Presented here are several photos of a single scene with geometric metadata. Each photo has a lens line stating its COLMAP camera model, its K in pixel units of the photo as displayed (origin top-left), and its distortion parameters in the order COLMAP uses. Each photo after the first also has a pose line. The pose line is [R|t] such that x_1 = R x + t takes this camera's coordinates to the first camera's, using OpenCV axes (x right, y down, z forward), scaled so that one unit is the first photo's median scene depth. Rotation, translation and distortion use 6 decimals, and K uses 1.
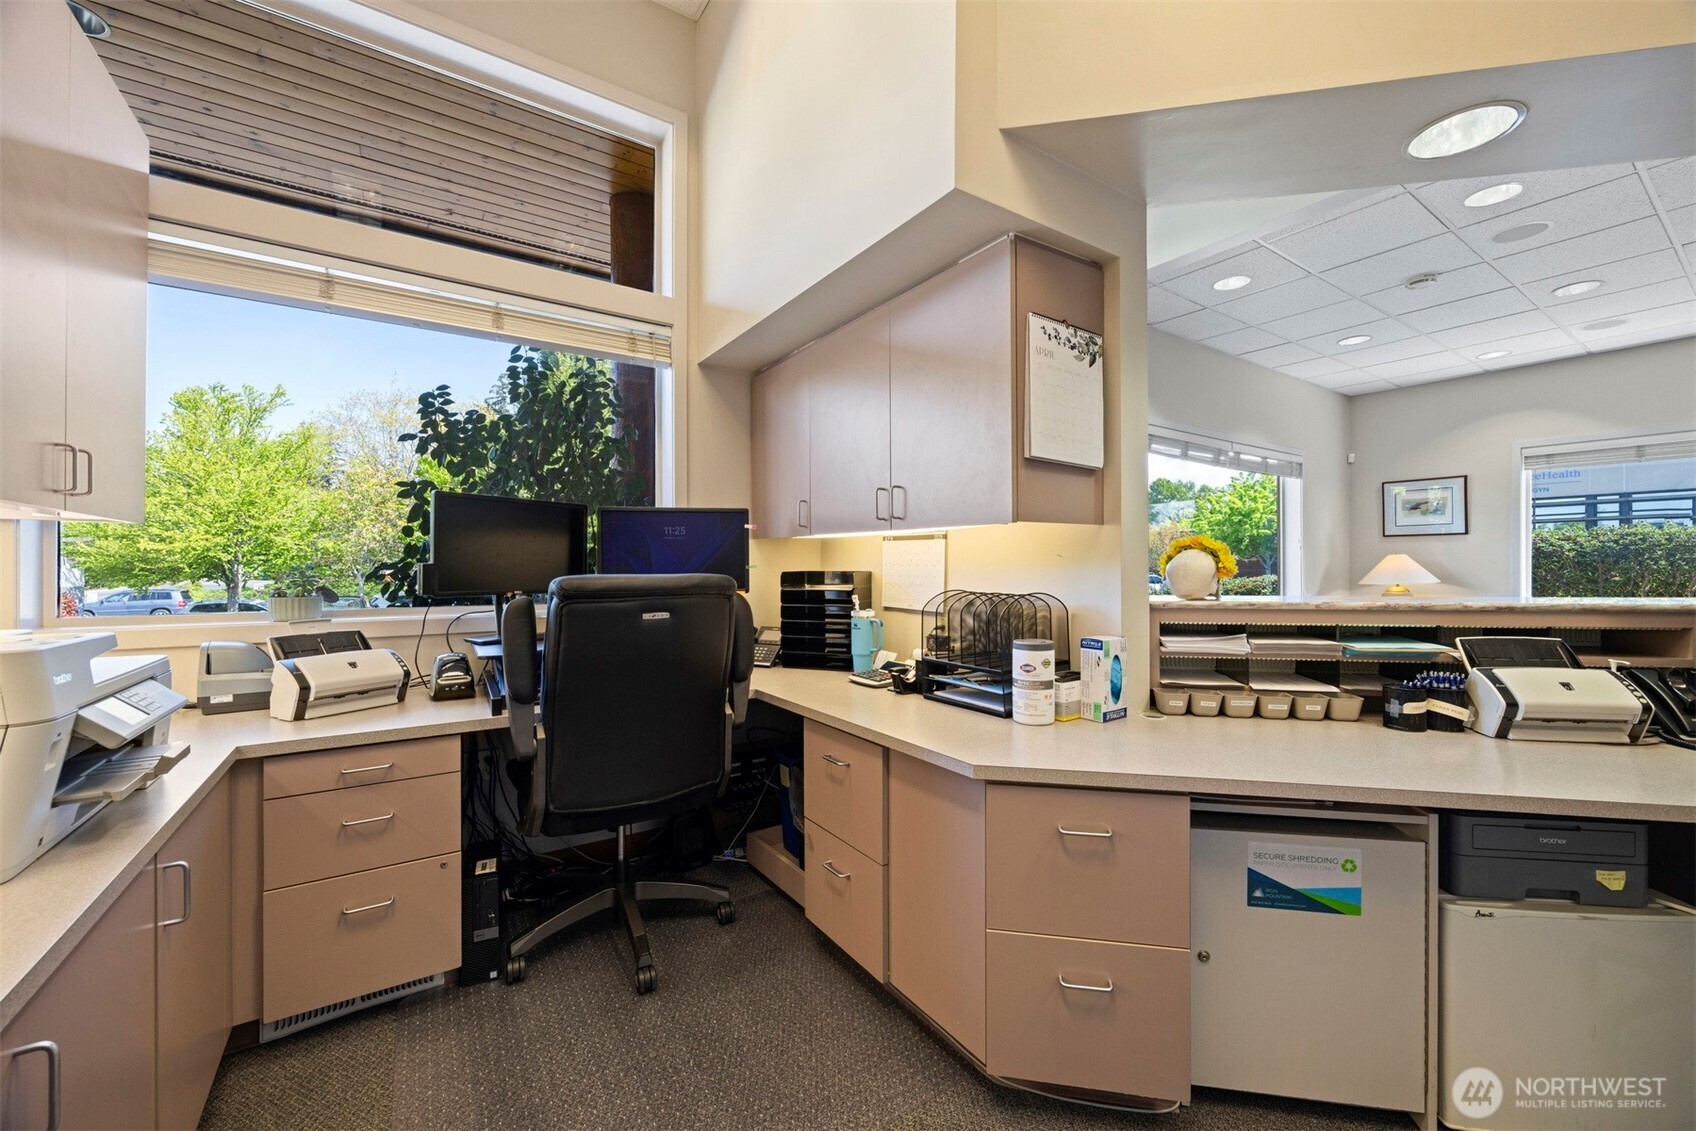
lens RADIAL K [[664.4, 0, 875.2], [0, 664.4, 568.5], [0, 0, 1]] dist [0.000714, -0.000687]
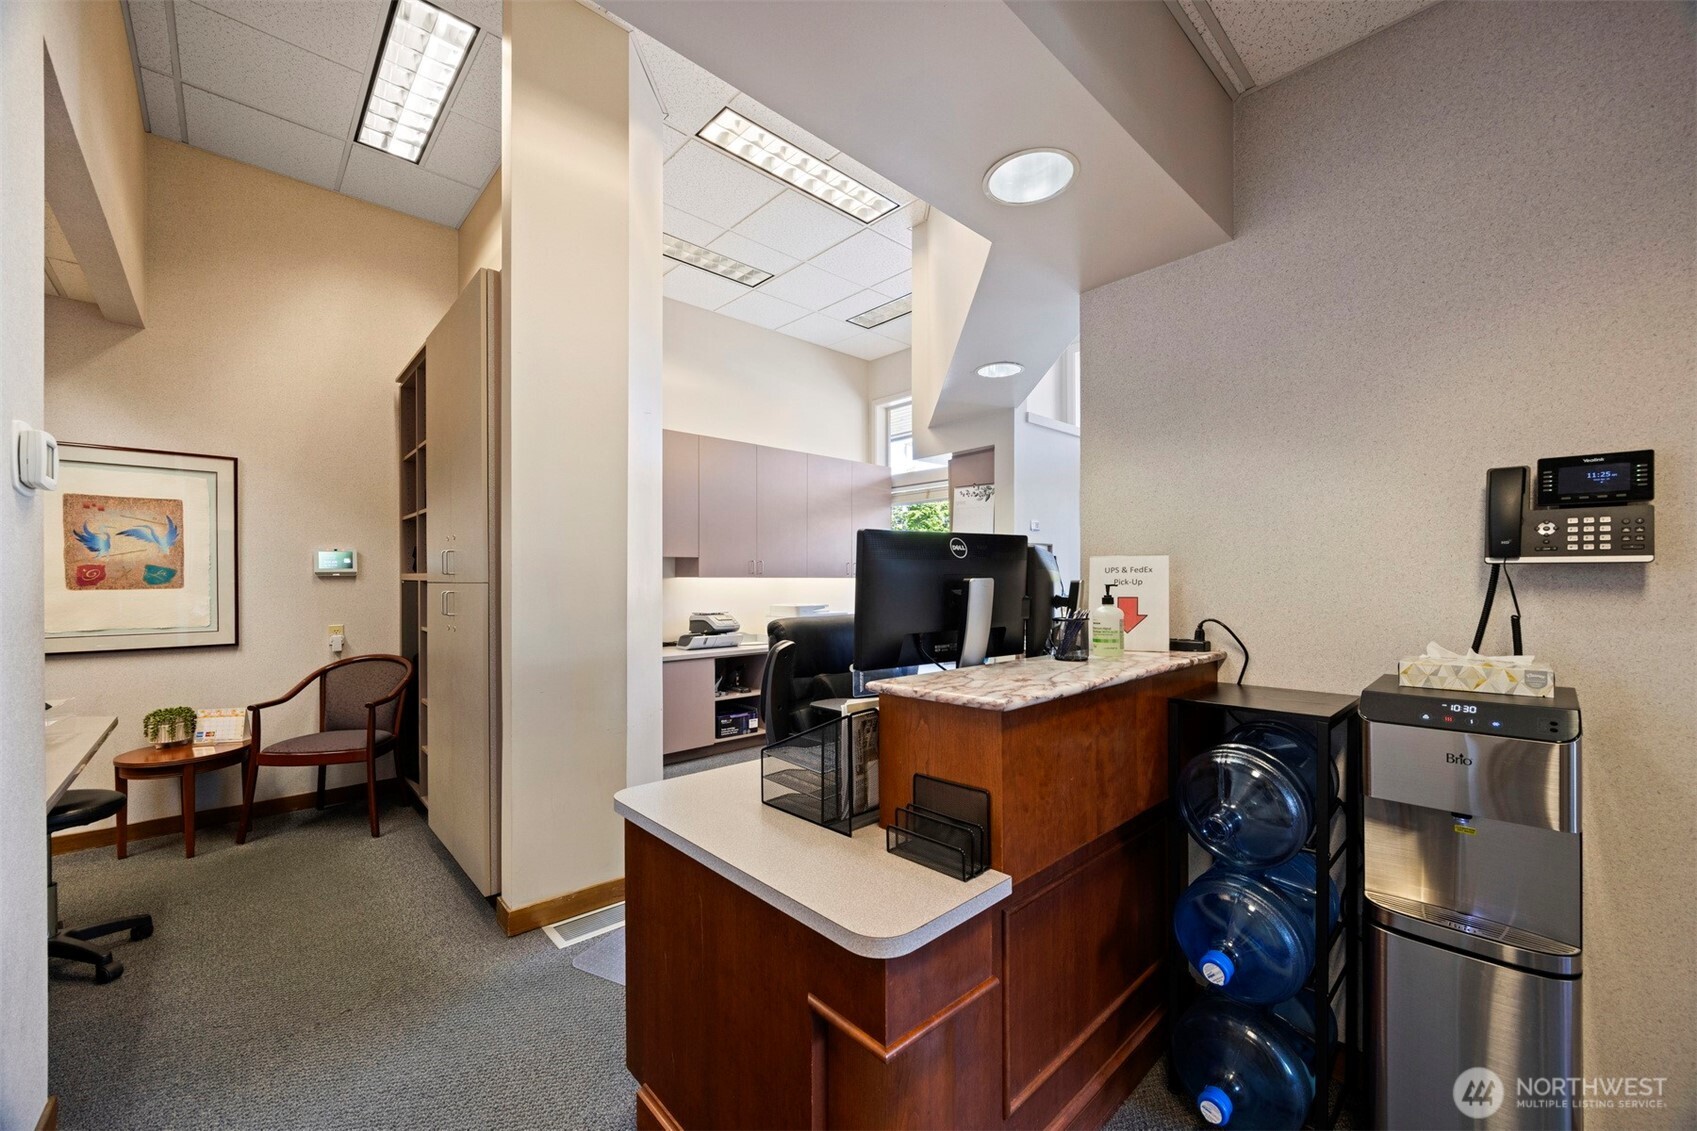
lens RADIAL K [[664.8, 0, 845.0], [0, 664.8, 583.2], [0, 0, 1]] dist [0.000714, -0.000687]
pose [[0.150623, 0.003460, -0.988585, 2.363364], [0.004263, 0.999982, 0.004150, -0.056991], [0.988582, -0.004839, 0.150606, 0.247102]]
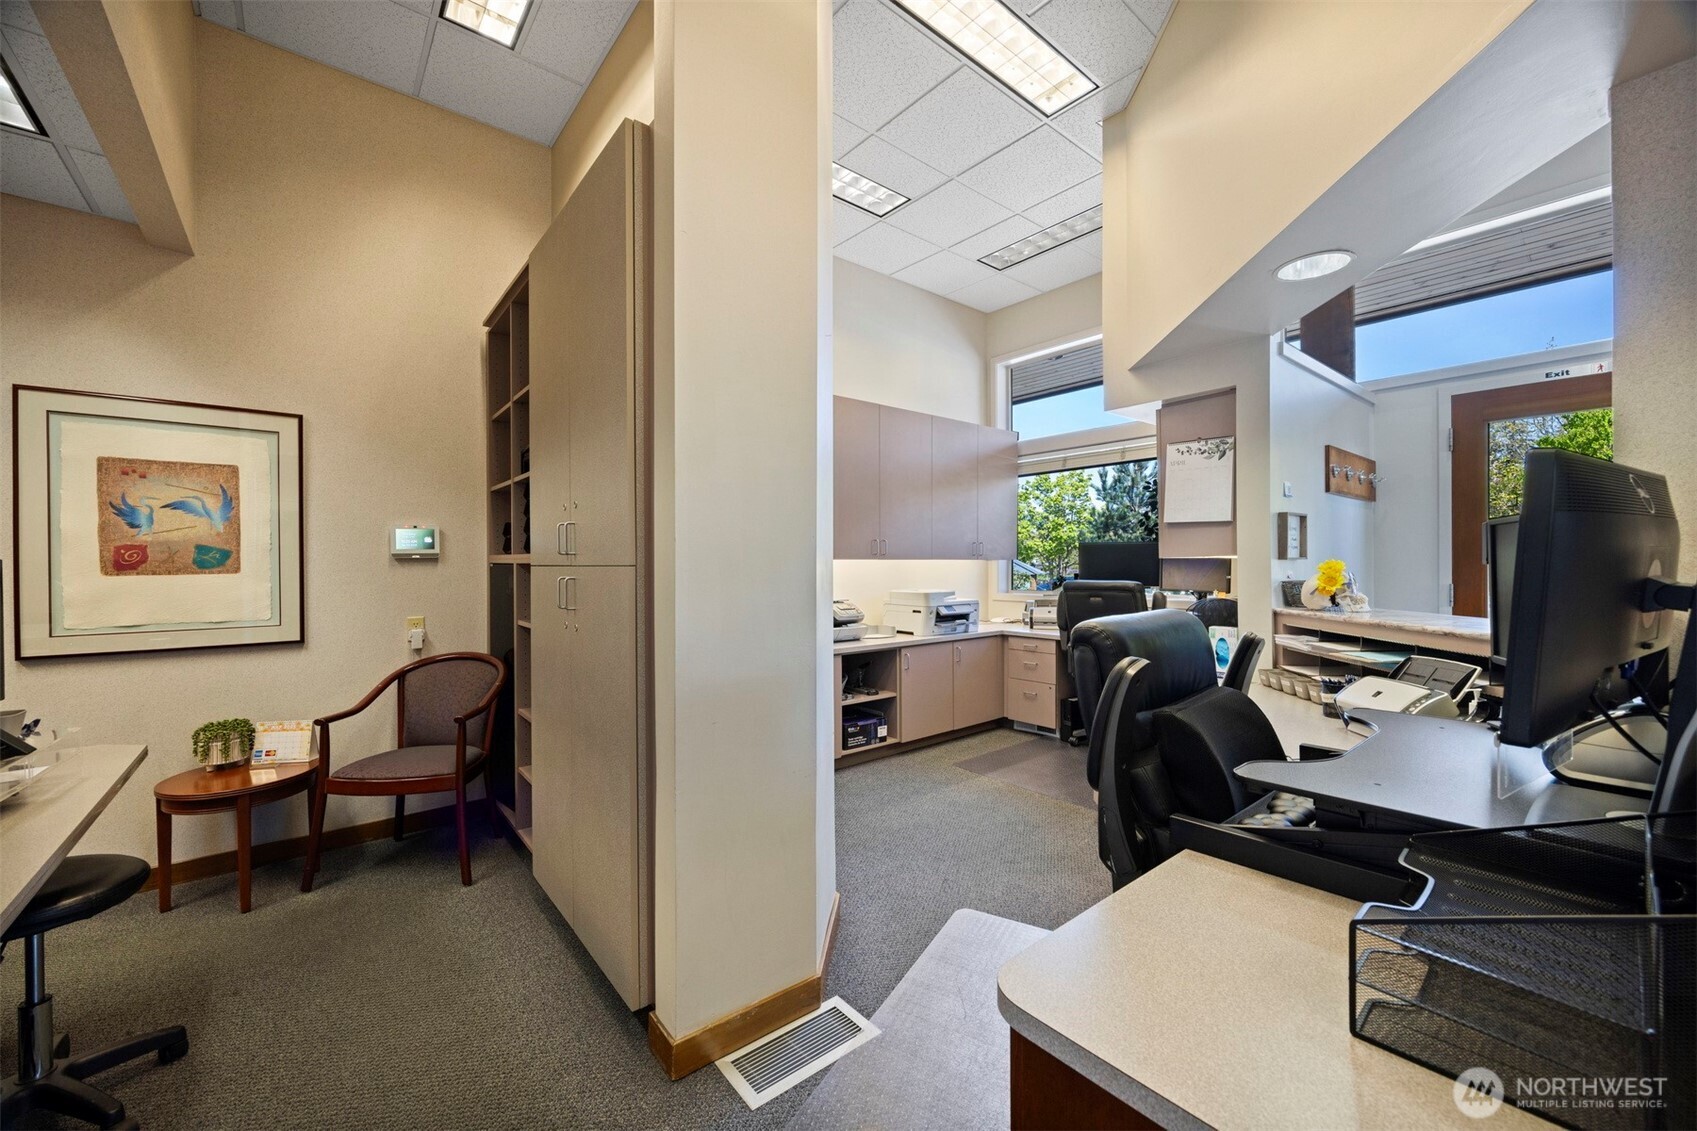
lens RADIAL K [[664.8, 0, 844.9], [0, 664.8, 566.0], [0, 0, 1]] dist [0.000714, -0.000687]
pose [[0.089250, 0.003013, -0.996005, 1.887901], [0.006243, 0.999974, 0.003584, -0.056622], [0.995990, -0.006538, 0.089229, -0.057103]]
